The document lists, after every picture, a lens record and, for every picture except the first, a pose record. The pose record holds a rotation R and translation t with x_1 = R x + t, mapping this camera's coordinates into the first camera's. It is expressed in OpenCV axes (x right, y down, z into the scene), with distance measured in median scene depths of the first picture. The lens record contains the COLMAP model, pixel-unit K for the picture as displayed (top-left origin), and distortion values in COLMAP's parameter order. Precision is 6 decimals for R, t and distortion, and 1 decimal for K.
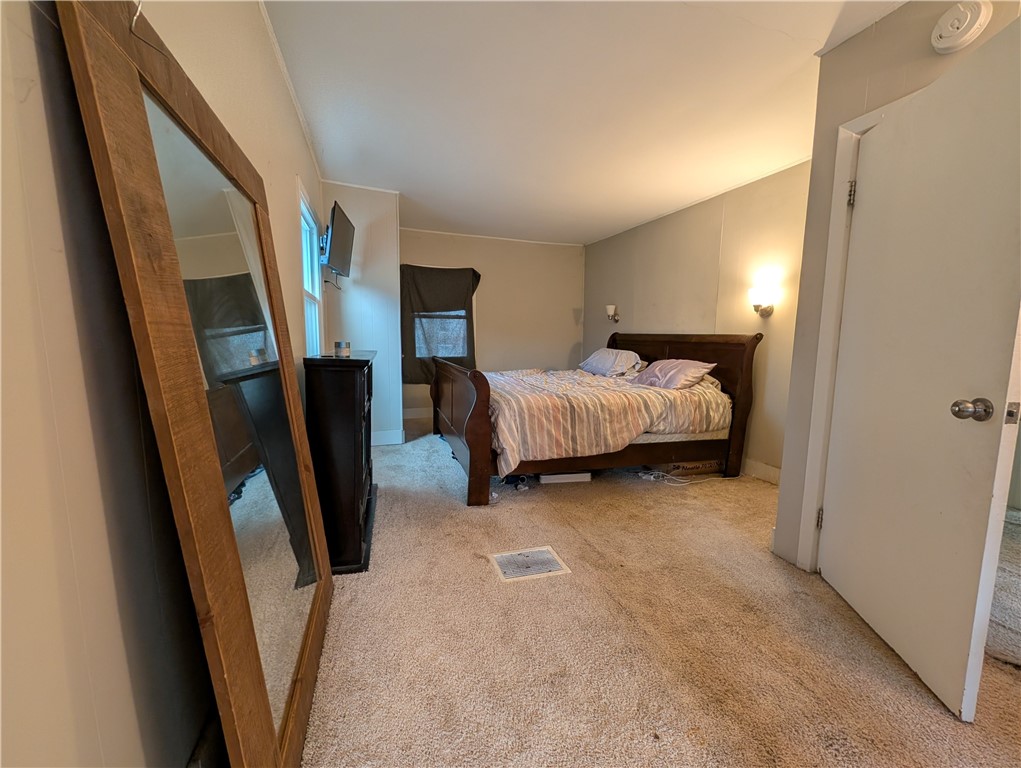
lens RADIAL K [[397.3, 0, 510.5], [0, 397.3, 384.0], [0, 0, 1]] dist [0.001519, 0.000249]
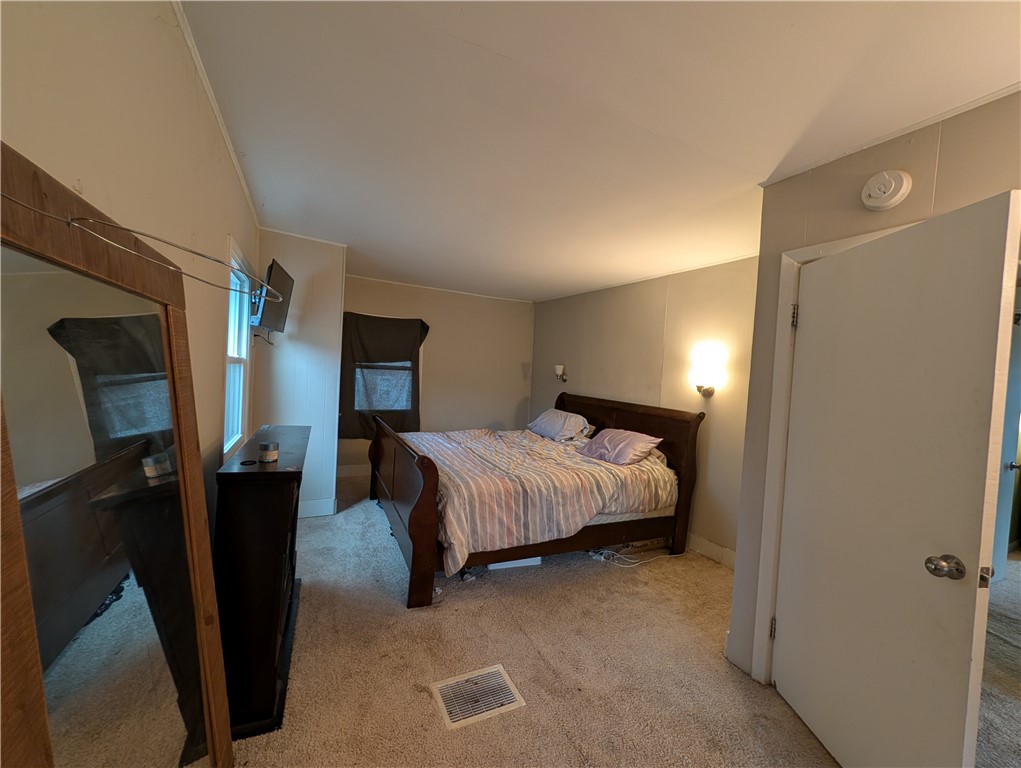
lens RADIAL K [[397.3, 0, 510.5], [0, 397.3, 384.0], [0, 0, 1]] dist [0.001519, 0.000249]
pose [[0.988819, 0.038399, 0.144094, -0.023696], [-0.026784, 0.996297, -0.081701, -0.108560], [-0.146698, 0.076928, 0.986185, 0.043883]]
